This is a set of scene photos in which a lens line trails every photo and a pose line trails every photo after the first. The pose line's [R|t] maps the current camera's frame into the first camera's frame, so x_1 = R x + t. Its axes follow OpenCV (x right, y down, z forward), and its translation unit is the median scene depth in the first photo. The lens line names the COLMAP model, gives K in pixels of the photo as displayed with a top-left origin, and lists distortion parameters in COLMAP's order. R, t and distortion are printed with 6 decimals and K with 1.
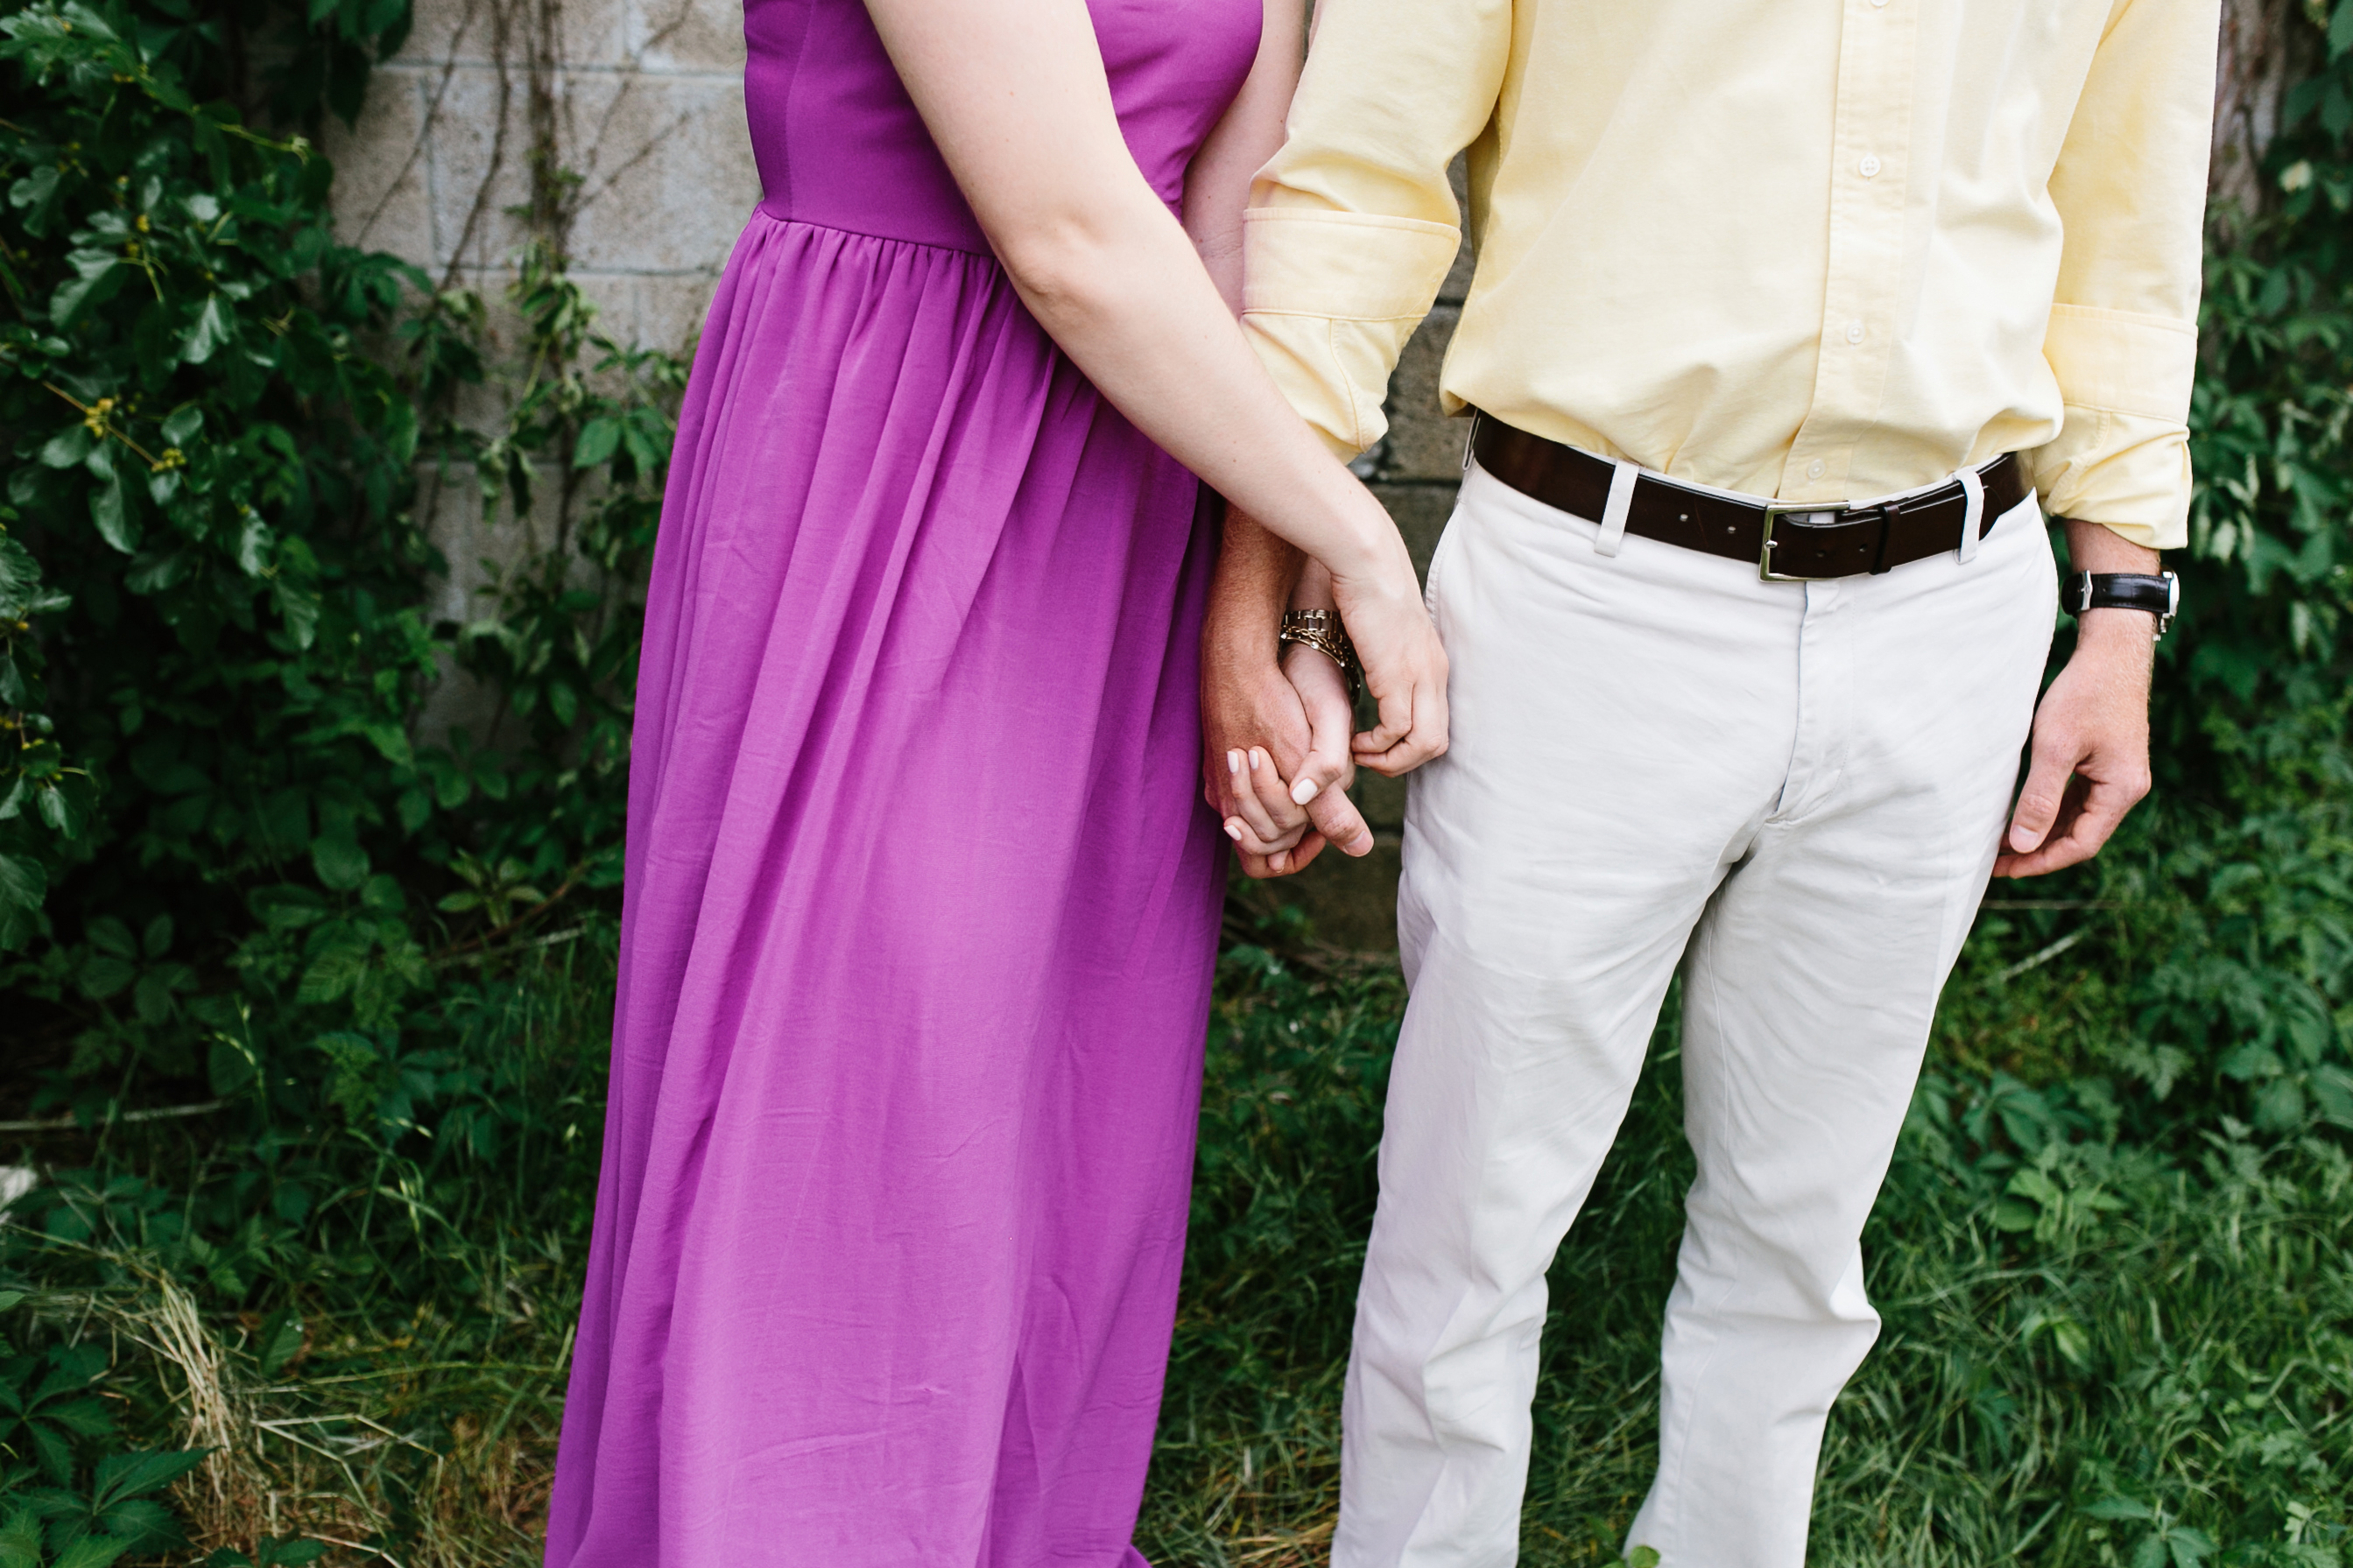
lens RADIAL K [[2460.3, 0, 1246.1], [0, 2460.3, 795.4], [0, 0, 1]] dist [0.003947, 0.000000]
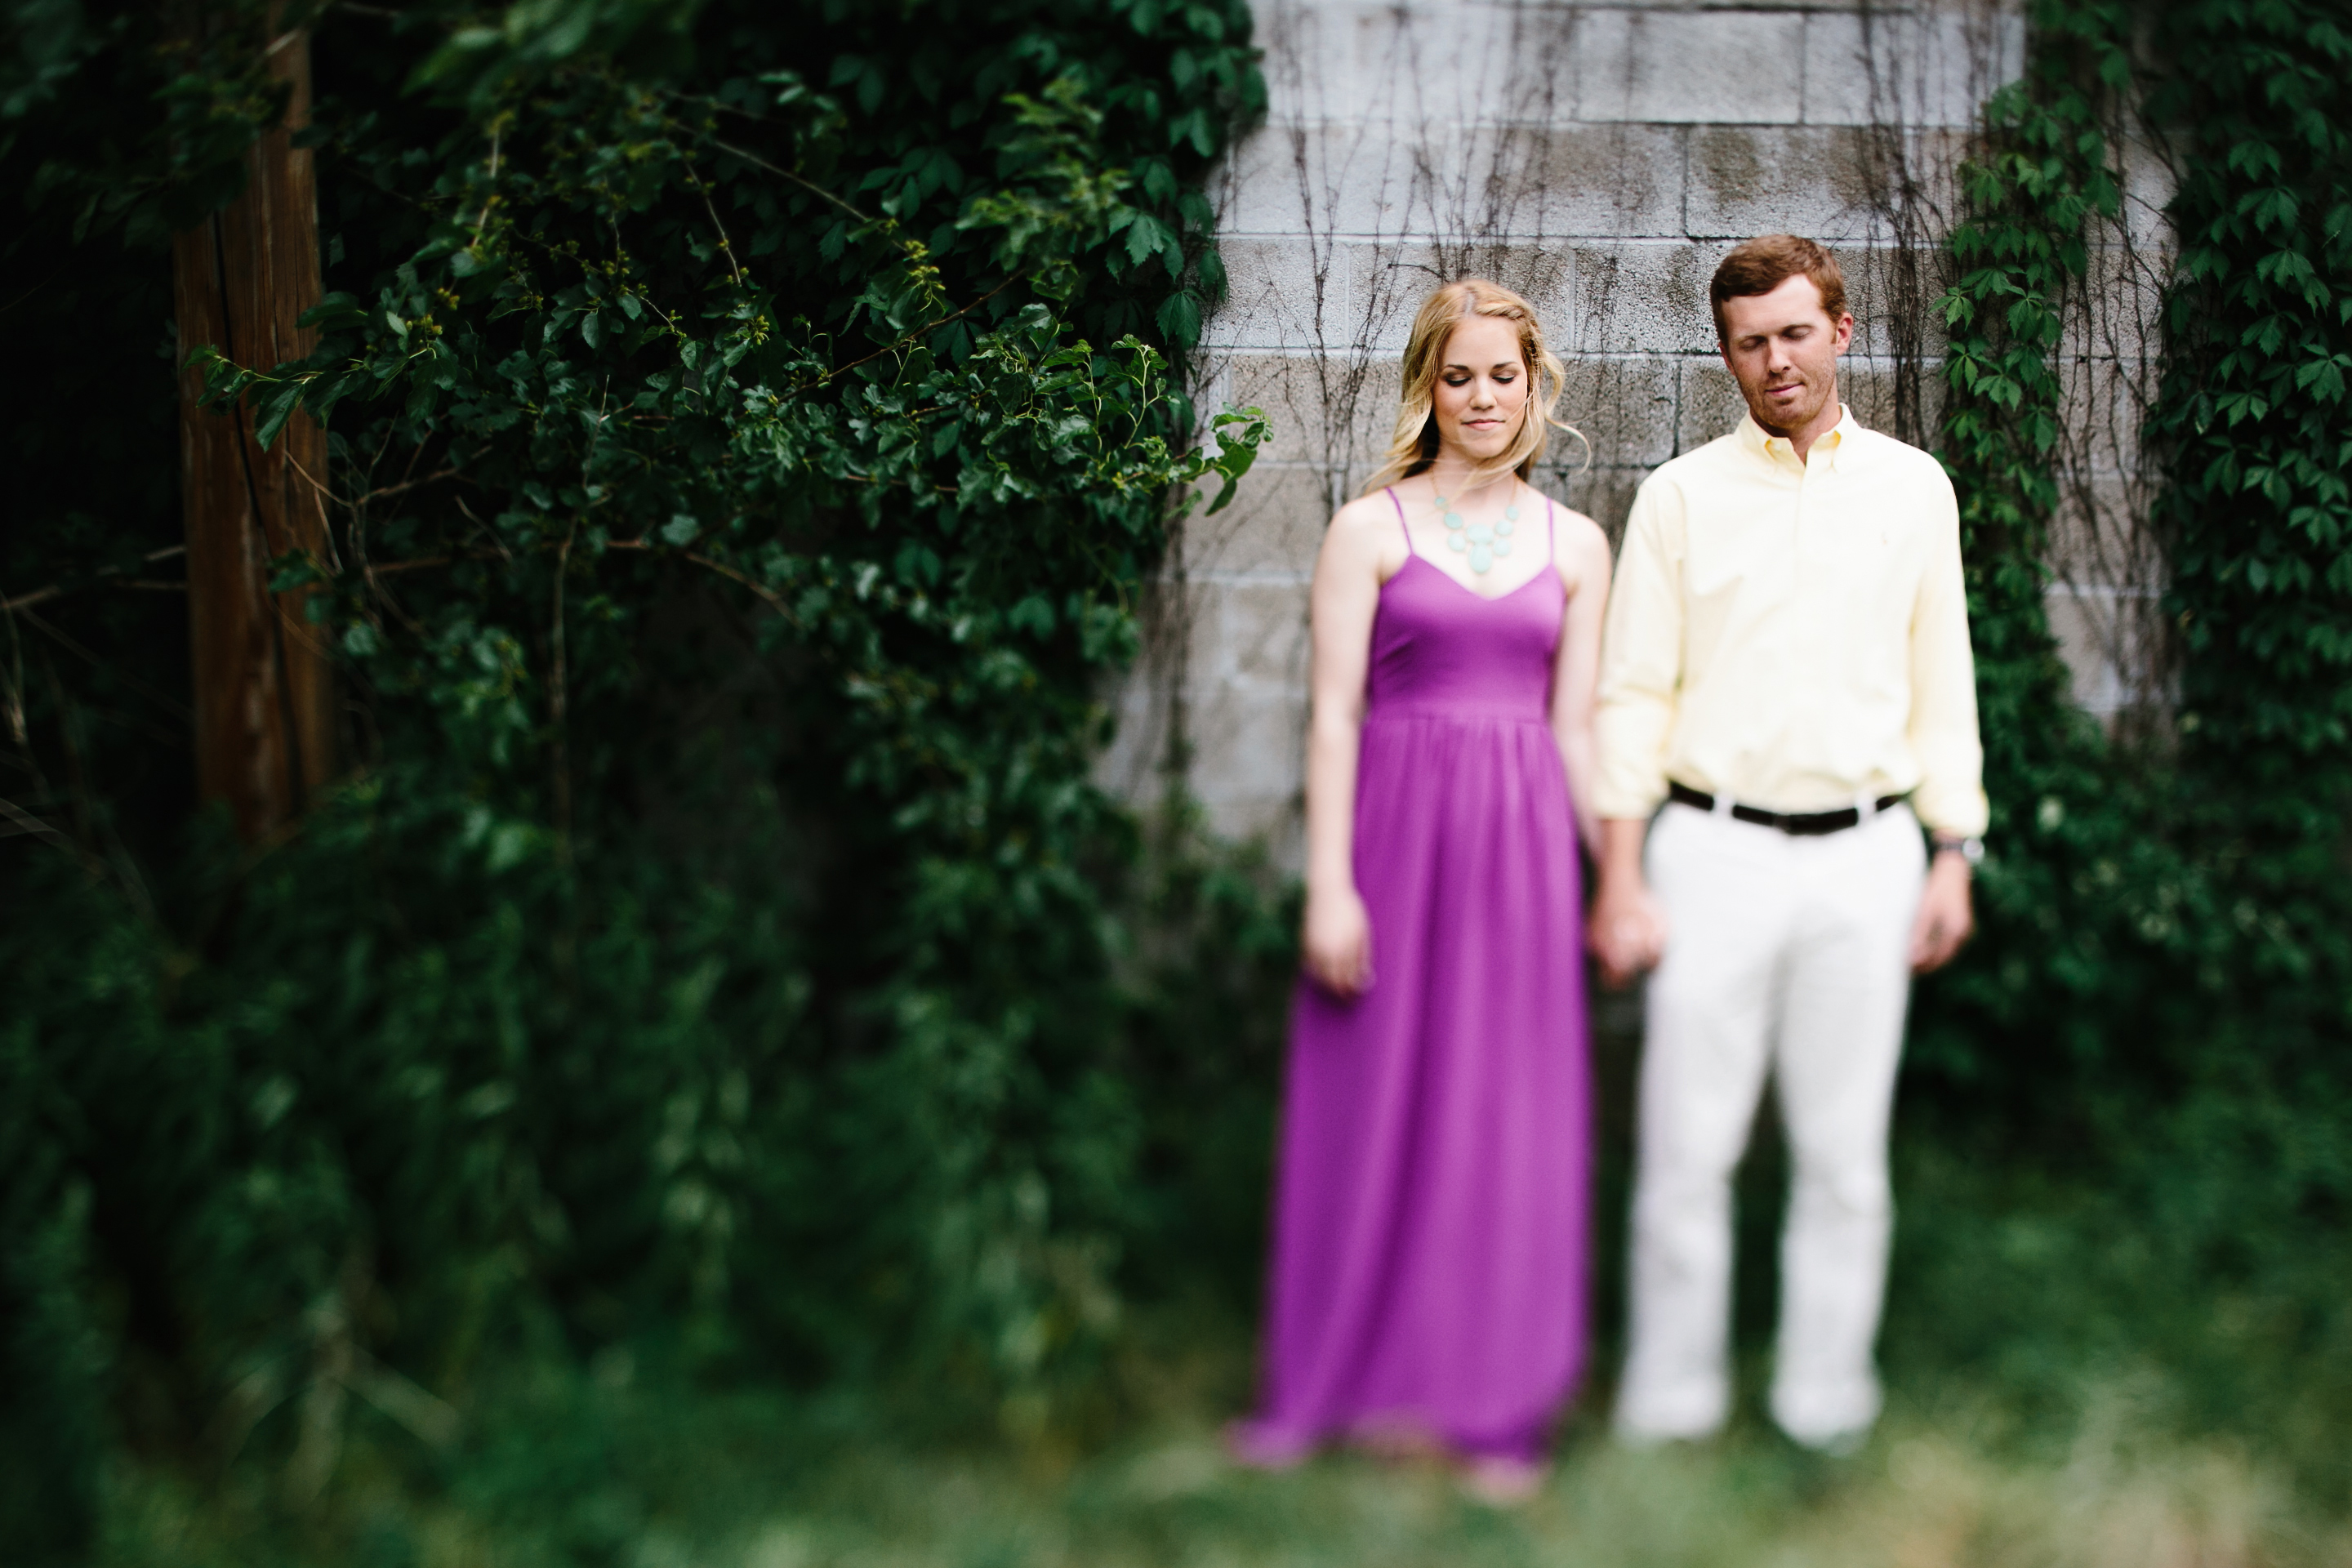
lens RADIAL K [[3199.2, 0, 1099.9], [0, 3199.2, 1075.0], [0, 0, 1]] dist [-0.084929, 0.000000]
pose [[0.988904, -0.014595, -0.147838, -0.003360], [-0.013311, 0.982453, -0.186032, 0.423915], [0.147960, 0.185936, 0.971358, -1.233676]]
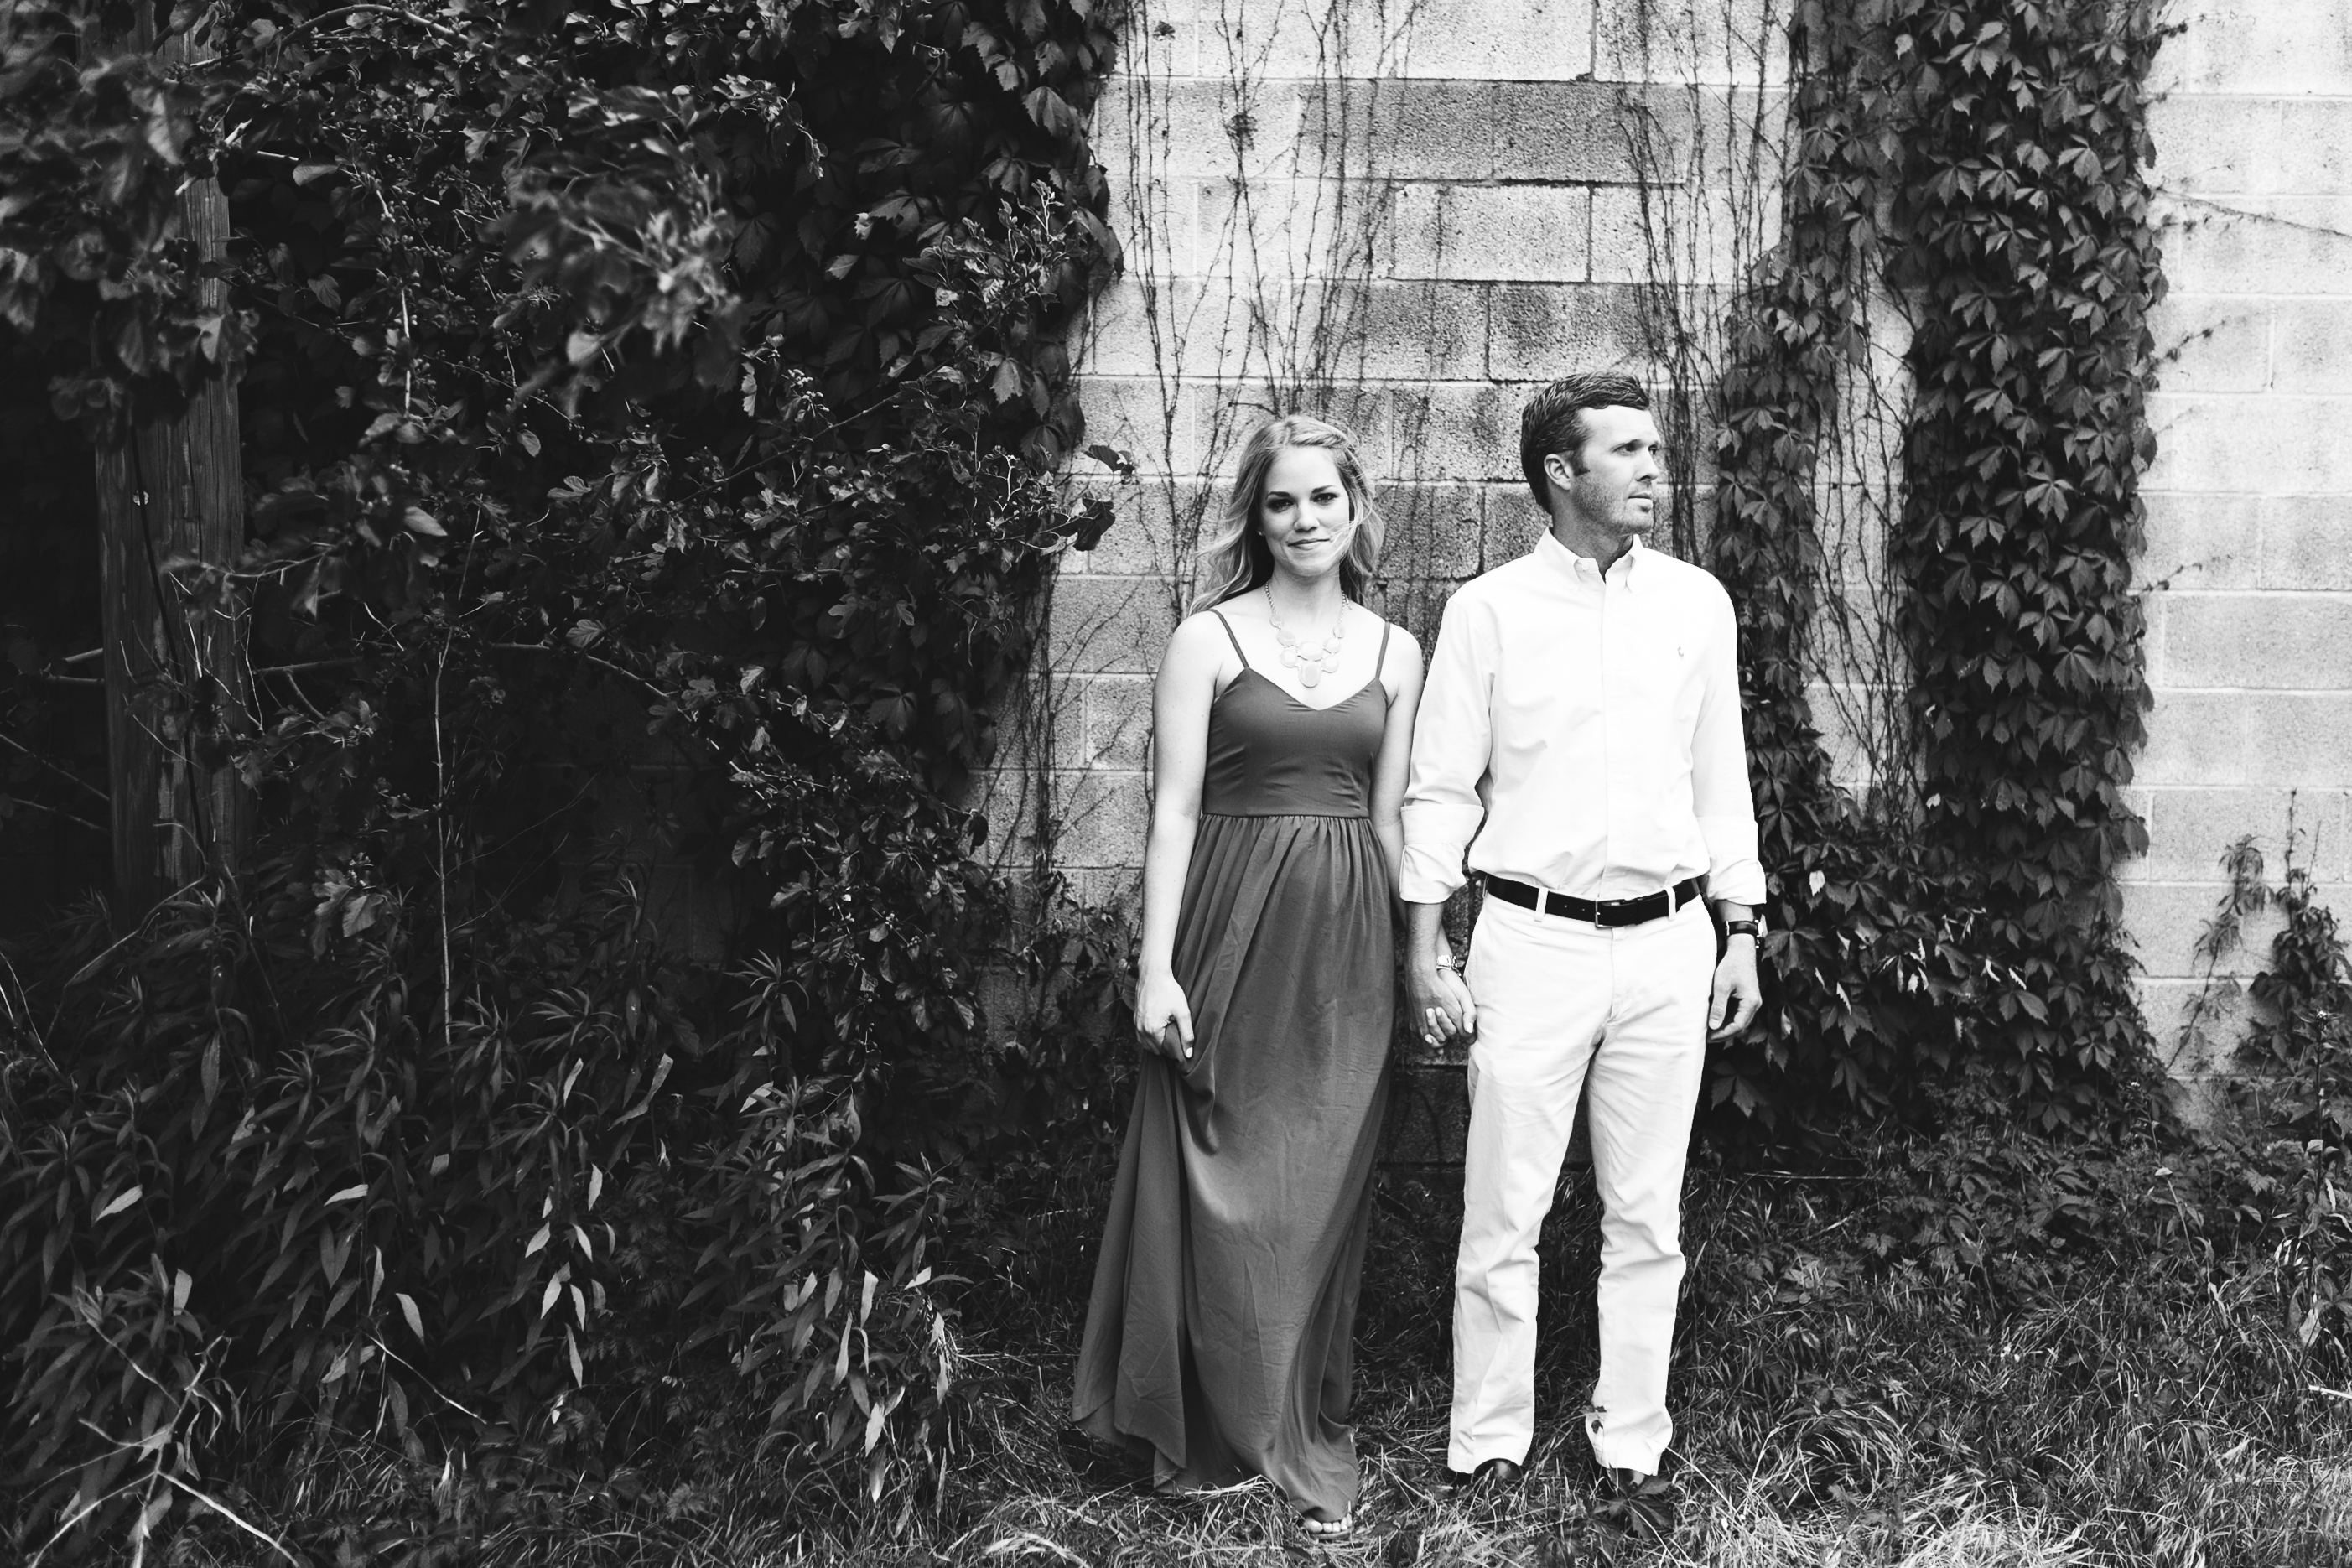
lens RADIAL K [[2459.6, 0, 1176.7], [0, 2459.6, 807.5], [0, 0, 1]] dist [0.003947, 0.000000]
pose [[0.995858, -0.026961, -0.086835, -0.004186], [0.002025, 0.961366, -0.275266, 0.296207], [0.090901, 0.273950, 0.957438, -0.932196]]
